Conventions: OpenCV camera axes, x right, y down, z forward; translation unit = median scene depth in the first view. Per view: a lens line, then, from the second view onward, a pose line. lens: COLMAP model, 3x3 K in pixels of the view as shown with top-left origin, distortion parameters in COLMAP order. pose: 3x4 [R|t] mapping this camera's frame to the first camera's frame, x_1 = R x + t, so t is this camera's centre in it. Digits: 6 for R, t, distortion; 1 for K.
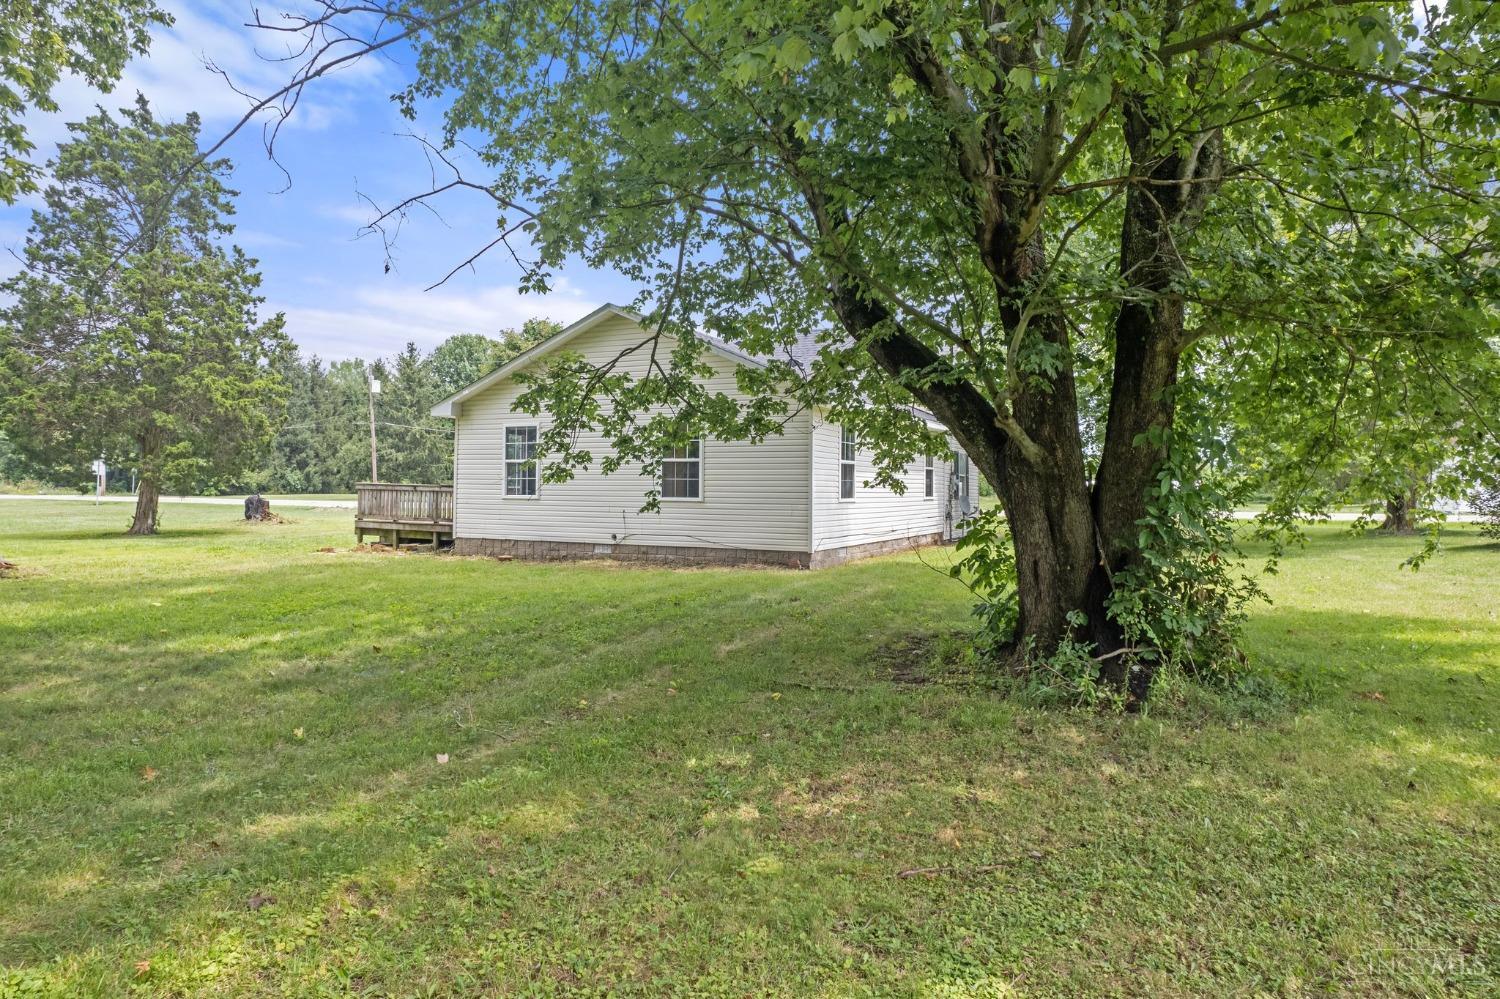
lens RADIAL K [[958.0, 0, 750.7], [0, 958.0, 497.6], [0, 0, 1]] dist [-0.052690, 0.007895]
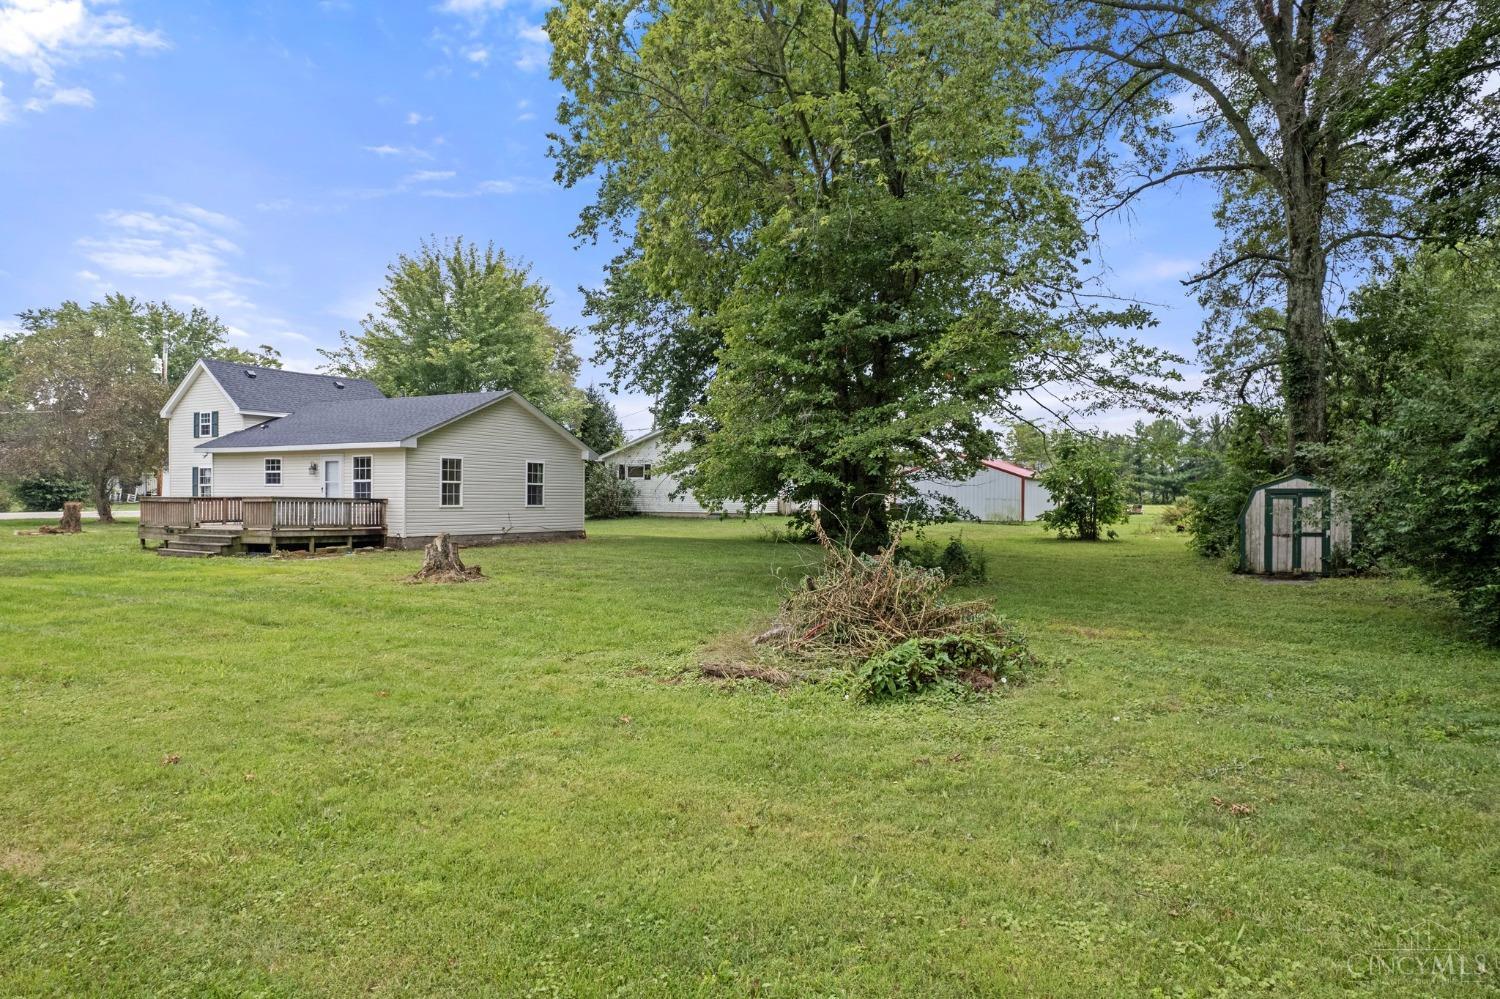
lens RADIAL K [[958.0, 0, 751.1], [0, 958.0, 497.1], [0, 0, 1]] dist [-0.052690, 0.007895]
pose [[0.054625, -0.009147, 0.998465, -1.685022], [-0.002483, 0.999954, 0.009296, -0.029684], [-0.998504, -0.002987, 0.054600, 0.447793]]
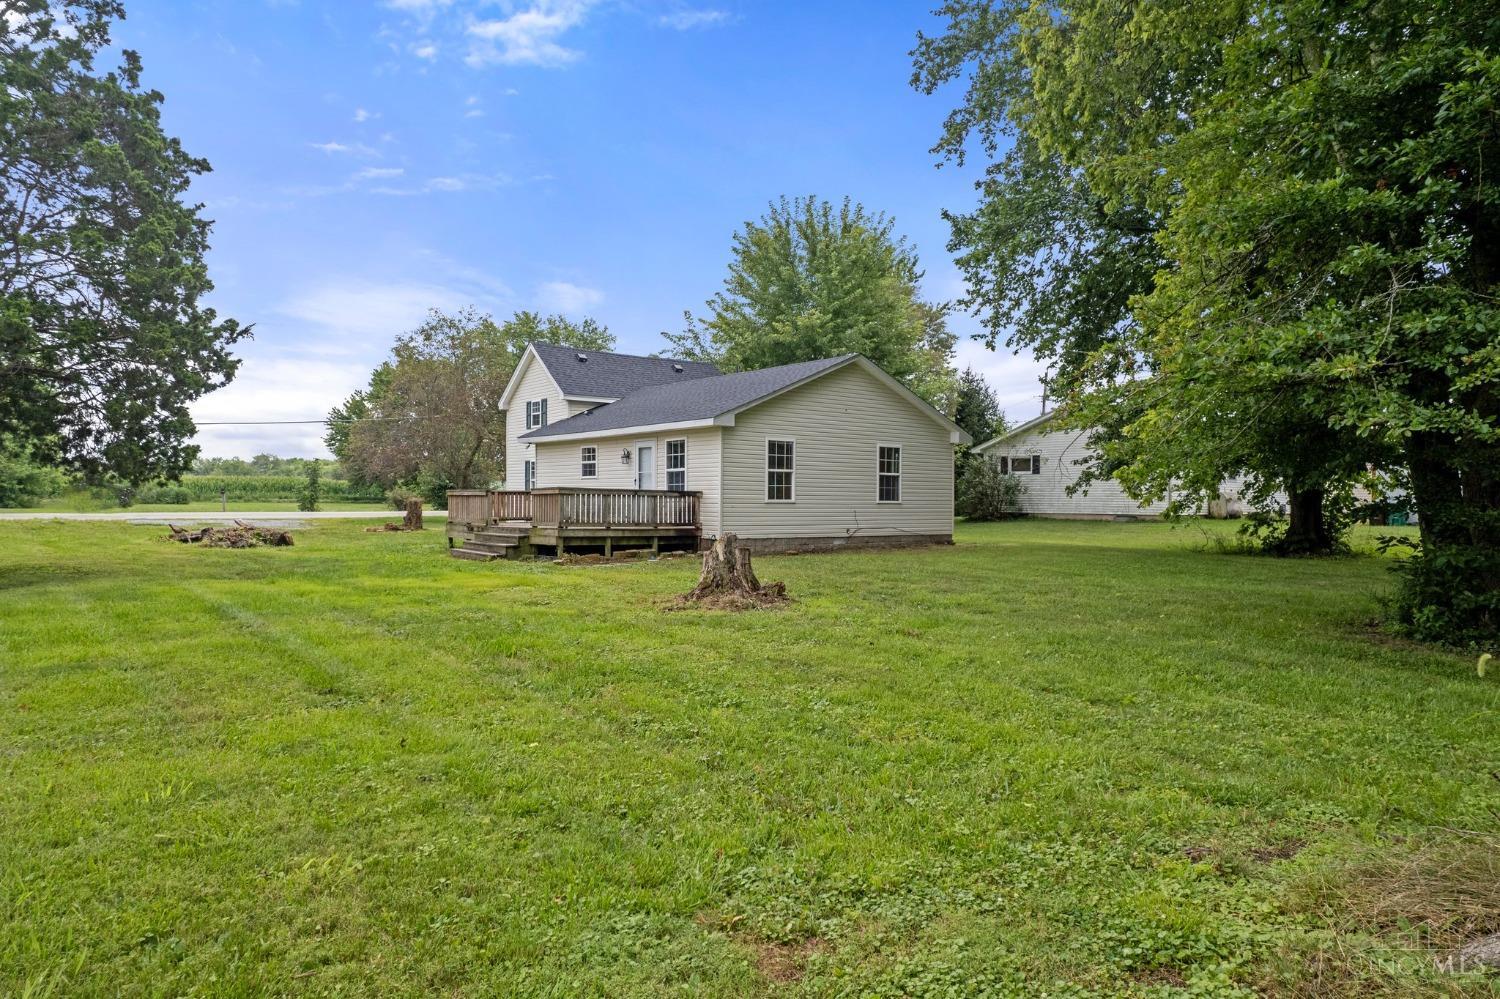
lens RADIAL K [[958.0, 0, 745.3], [0, 958.0, 500.1], [0, 0, 1]] dist [-0.052690, 0.007895]
pose [[0.440397, -0.007051, 0.897776, -1.306749], [0.000658, 0.999971, 0.007531, -0.011032], [-0.897803, -0.002726, 0.440389, 0.515033]]
